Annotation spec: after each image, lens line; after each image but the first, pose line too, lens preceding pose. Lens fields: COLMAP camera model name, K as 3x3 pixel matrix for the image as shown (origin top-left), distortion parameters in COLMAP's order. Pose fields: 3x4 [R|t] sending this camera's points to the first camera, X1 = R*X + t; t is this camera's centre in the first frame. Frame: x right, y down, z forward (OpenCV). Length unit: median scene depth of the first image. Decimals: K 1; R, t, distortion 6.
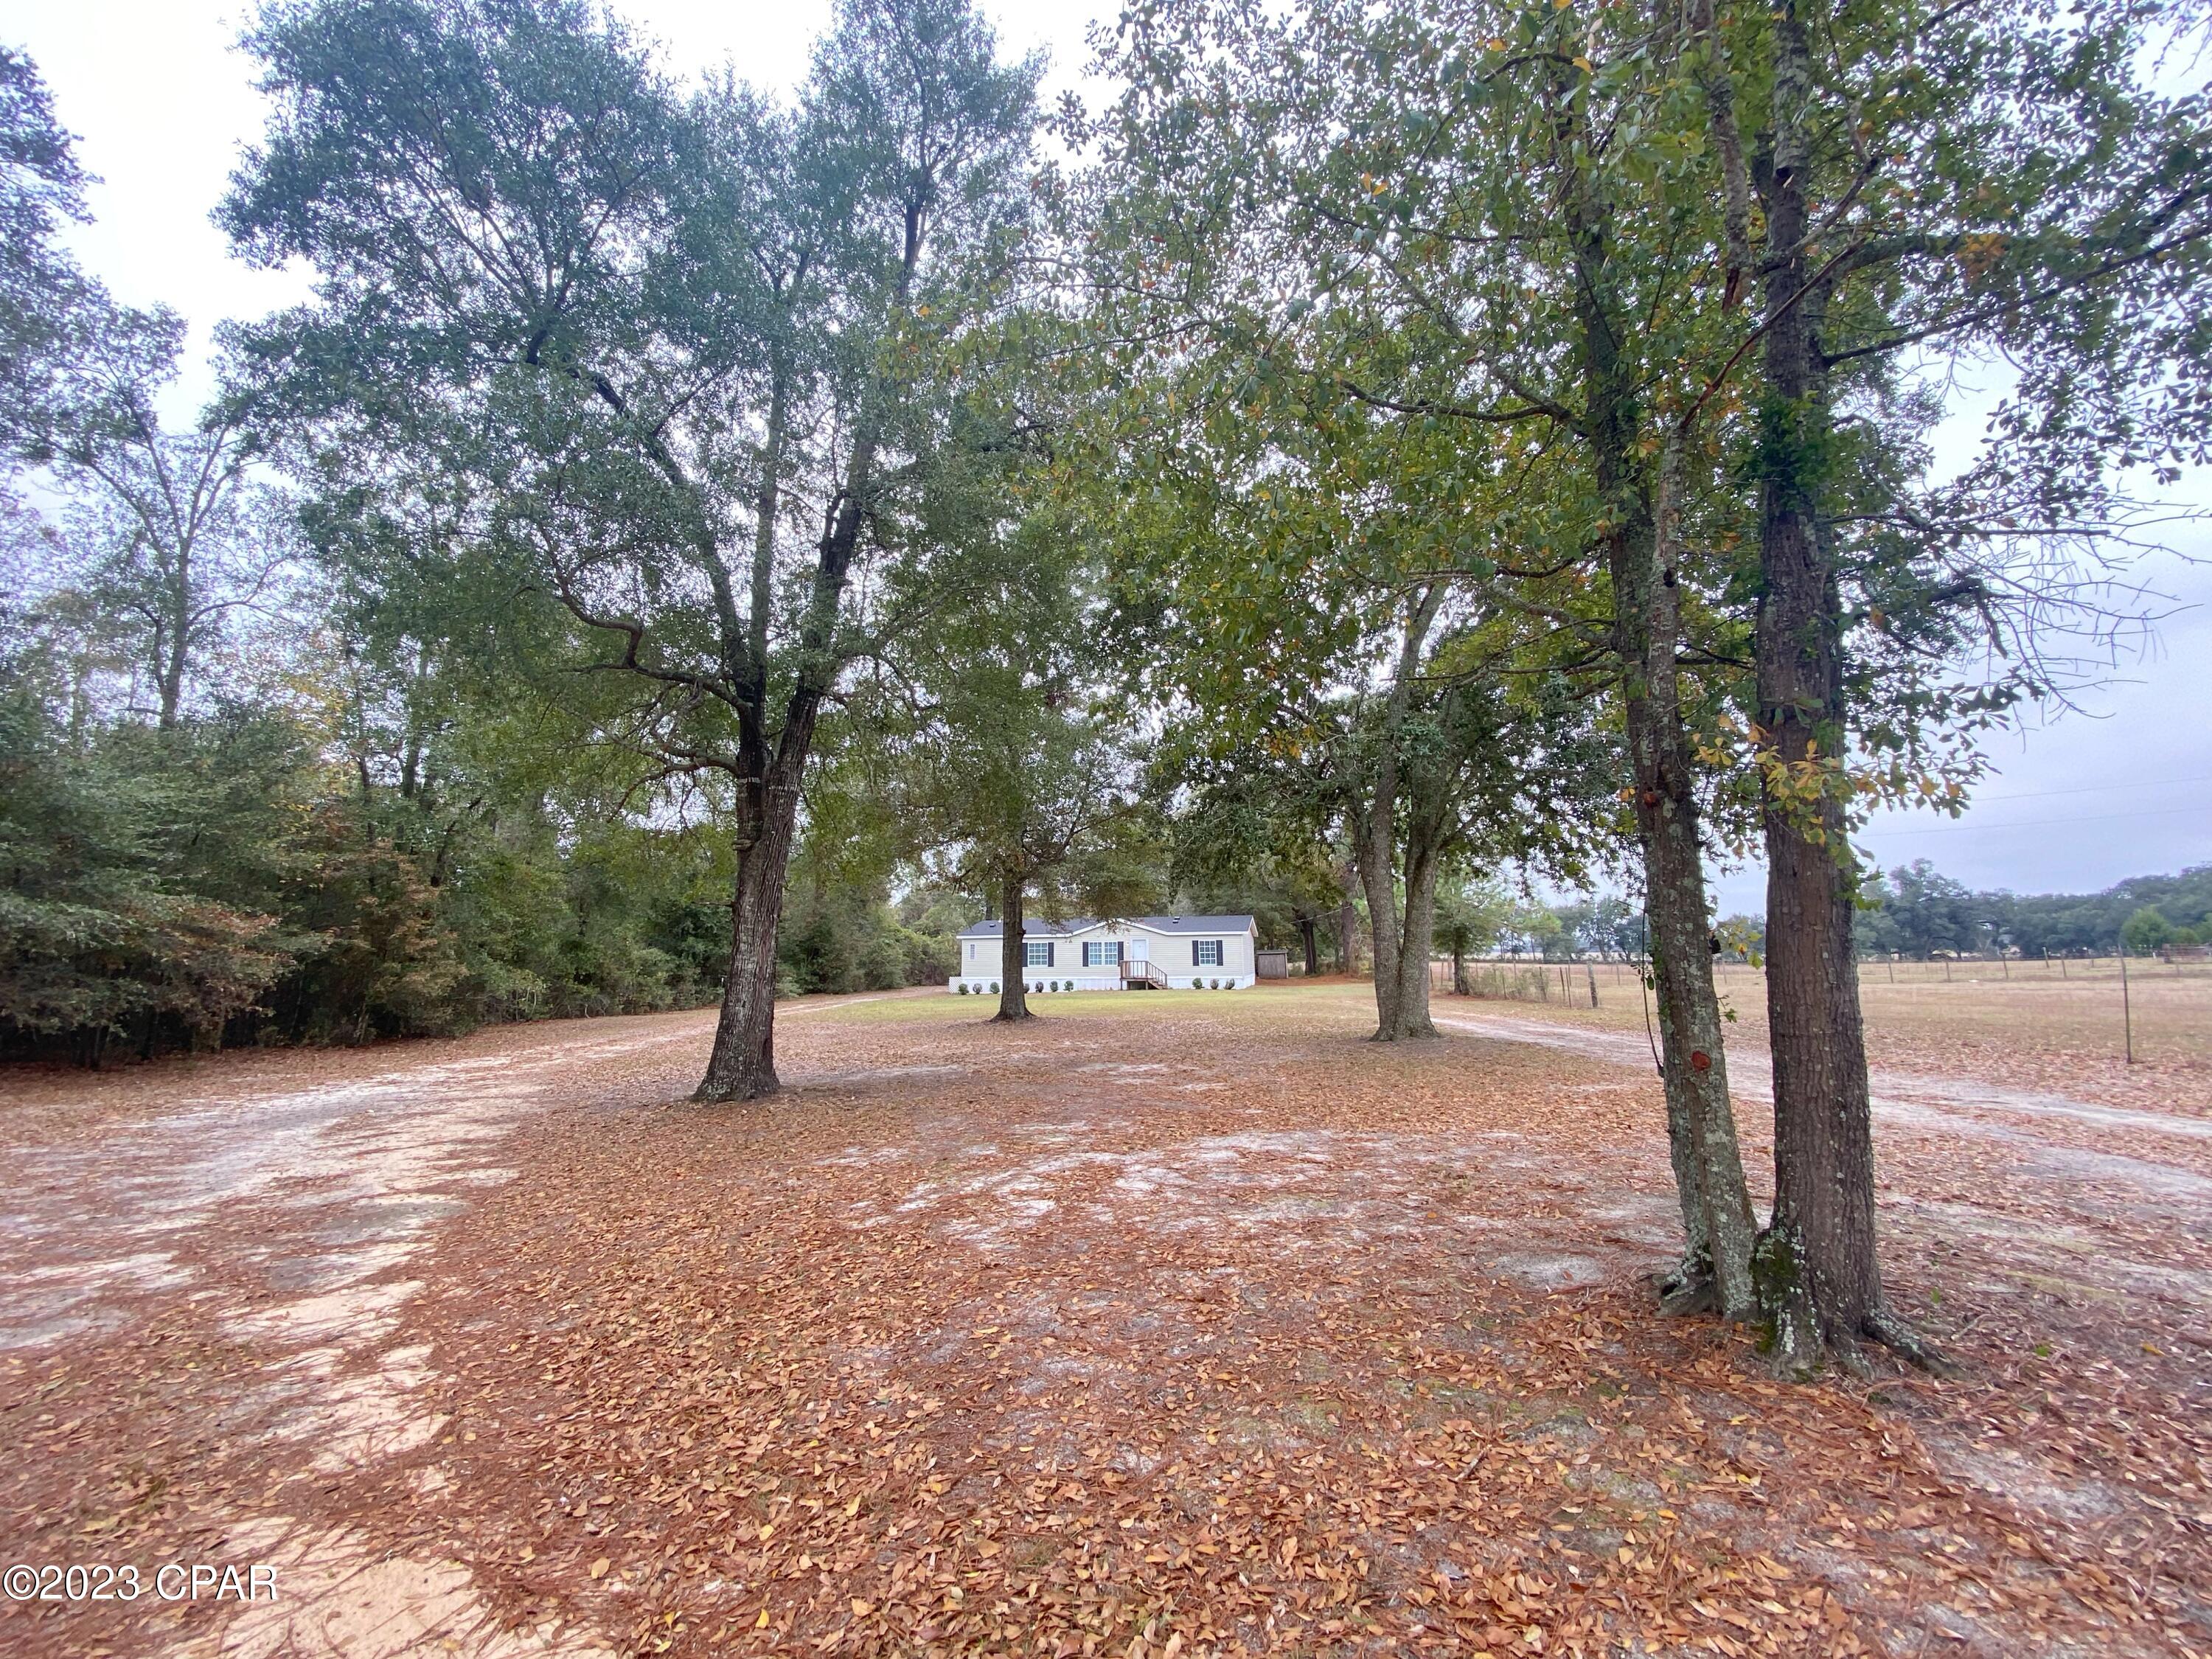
lens RADIAL K [[898.4, 0, 1108.2], [0, 898.4, 825.7], [0, 0, 1]] dist [-0.003759, -0.007254]
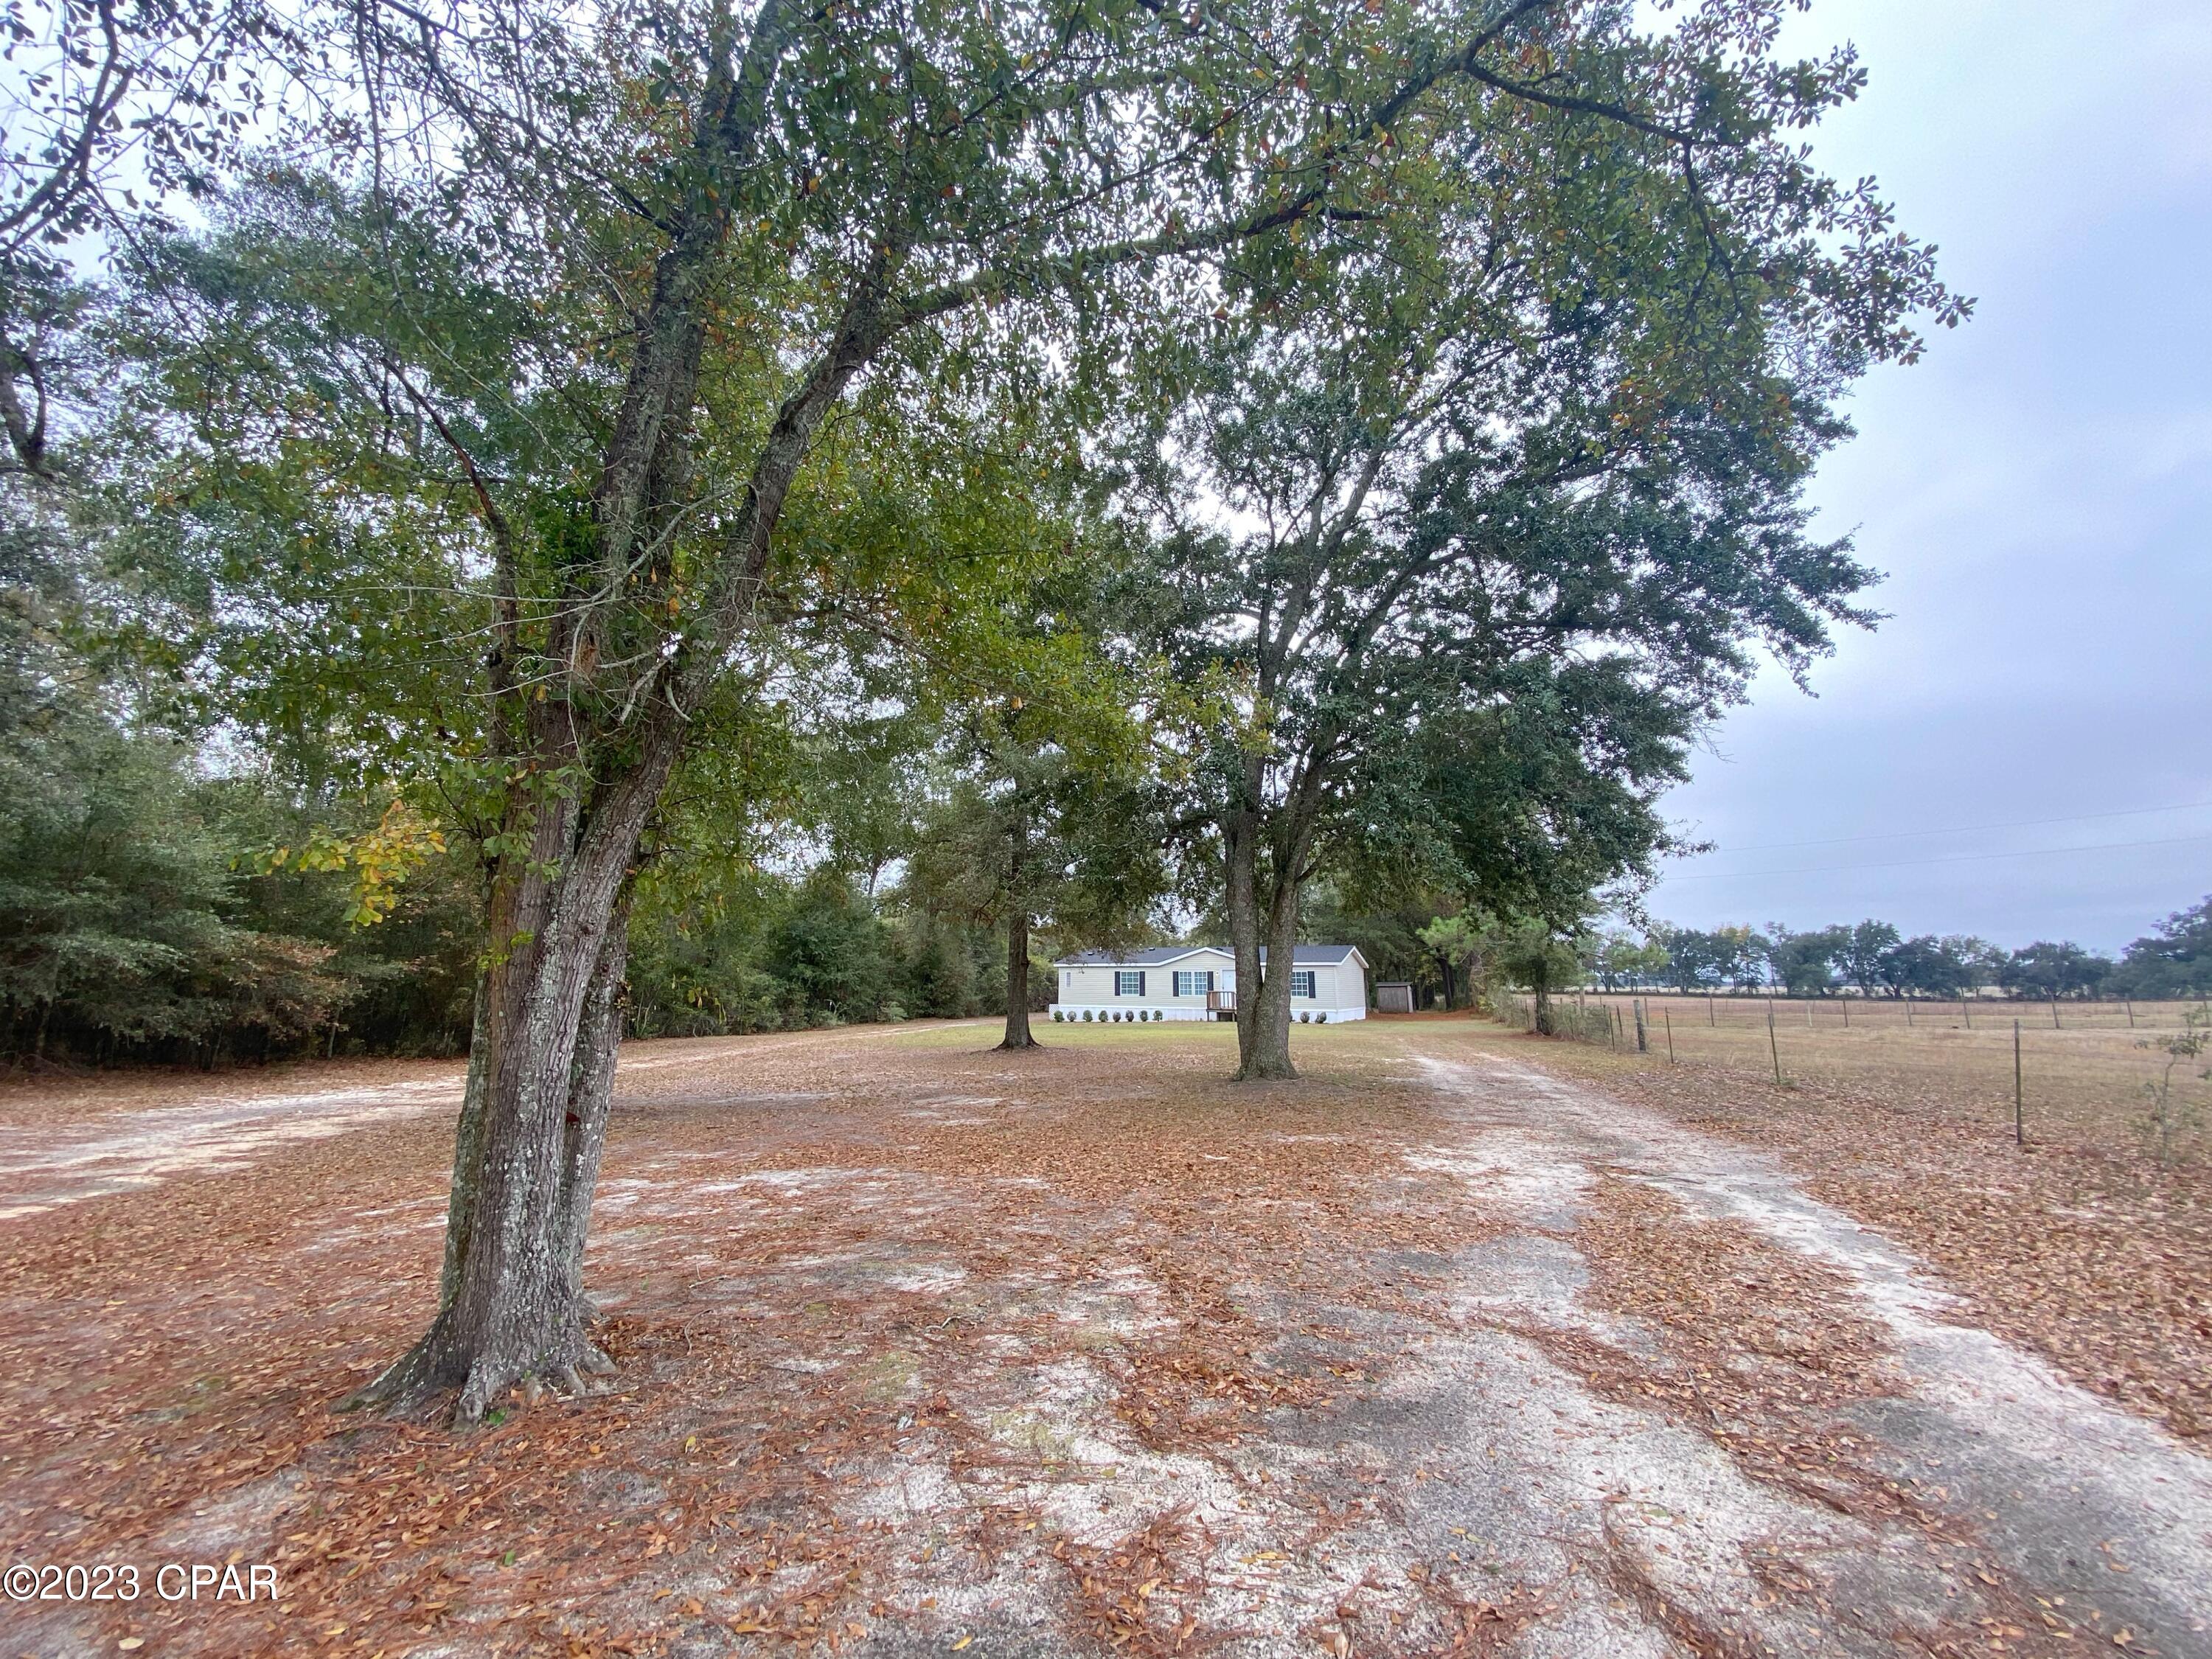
lens RADIAL K [[898.4, 0, 1101.7], [0, 898.4, 833.3], [0, 0, 1]] dist [-0.003759, -0.007254]
pose [[0.974599, -0.026166, -0.222424, 0.122216], [0.021344, 0.999483, -0.024060, -0.001379], [0.222938, 0.018701, 0.974653, 0.009587]]
